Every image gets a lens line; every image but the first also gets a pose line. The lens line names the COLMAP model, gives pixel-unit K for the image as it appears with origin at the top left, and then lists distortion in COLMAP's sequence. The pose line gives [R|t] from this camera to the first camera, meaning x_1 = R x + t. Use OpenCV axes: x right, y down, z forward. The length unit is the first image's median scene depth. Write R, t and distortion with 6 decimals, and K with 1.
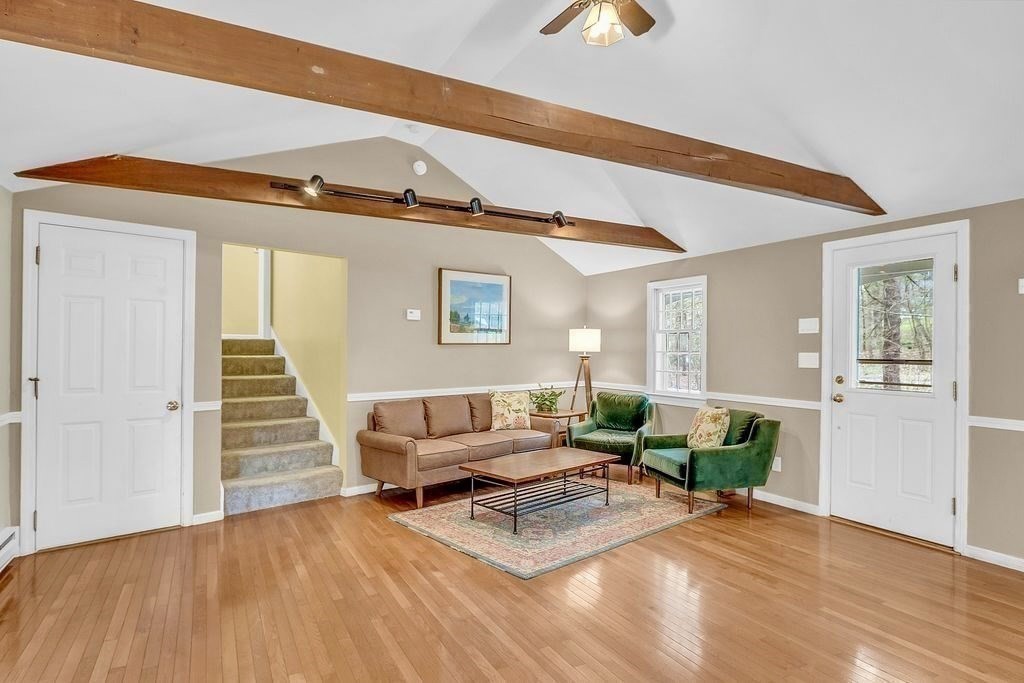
lens RADIAL K [[556.4, 0, 508.7], [0, 556.4, 340.9], [0, 0, 1]] dist [-0.011944, -0.000209]
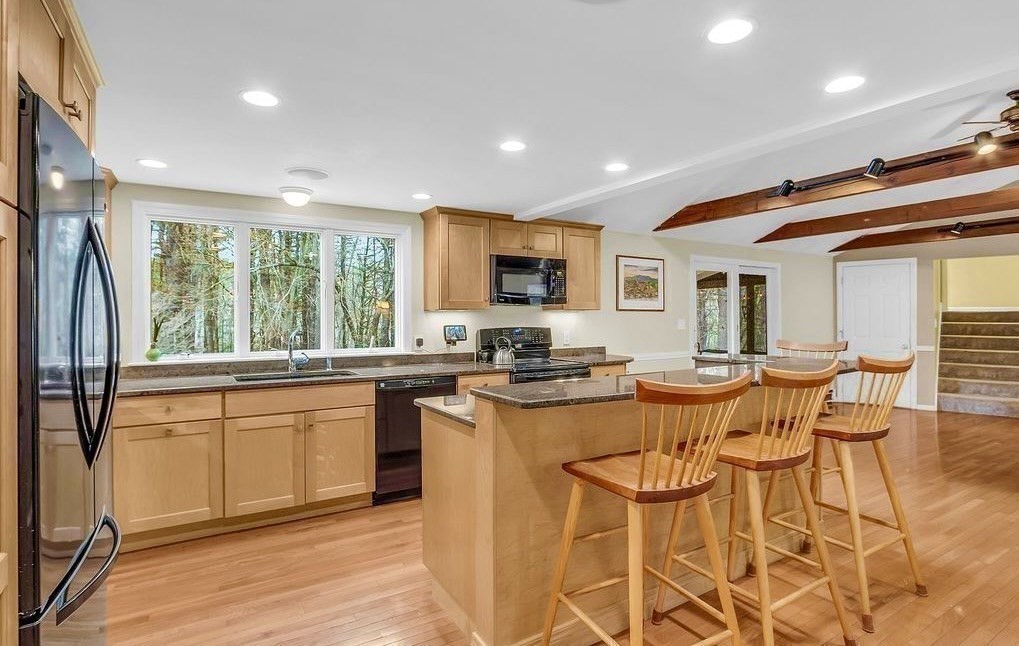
lens RADIAL K [[509.8, 0, 506.5], [0, 509.8, 317.5], [0, 0, 1]] dist [0.006145, 0.001940]
pose [[0.050754, -0.002095, -0.998709, 1.114871], [0.014033, 0.999901, -0.001384, -0.004566], [0.998613, -0.013945, 0.050779, -0.504699]]
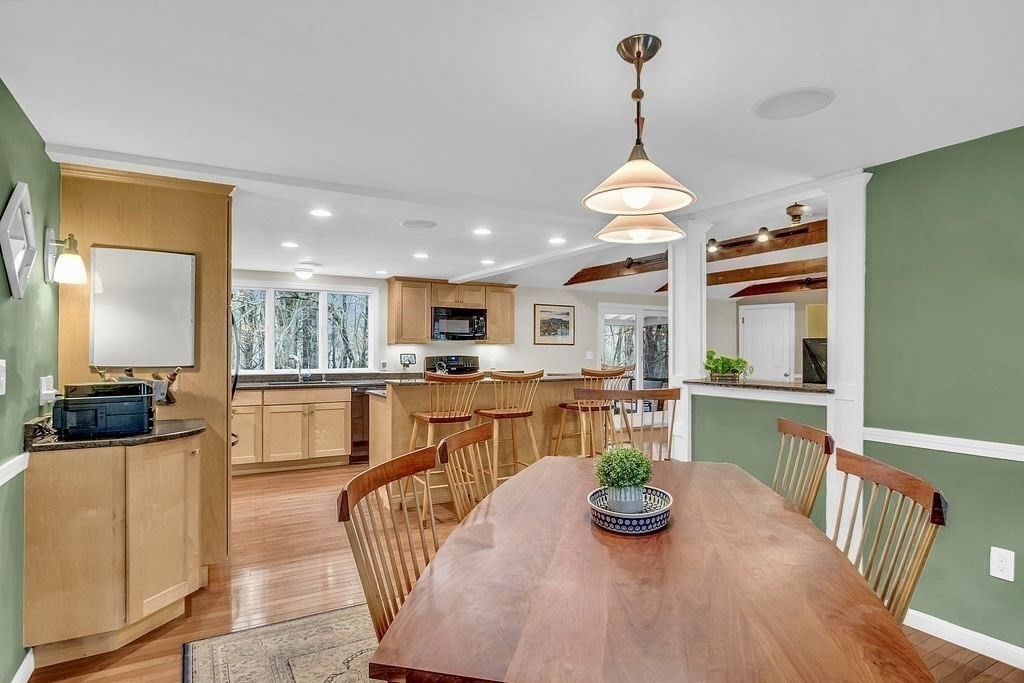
lens RADIAL K [[556.4, 0, 512.4], [0, 556.4, 345.0], [0, 0, 1]] dist [-0.011944, -0.000209]
pose [[0.033264, -0.010841, -0.999388, 1.761072], [0.007679, 0.999914, -0.010591, 0.002030], [0.999417, -0.007322, 0.033344, -0.299240]]
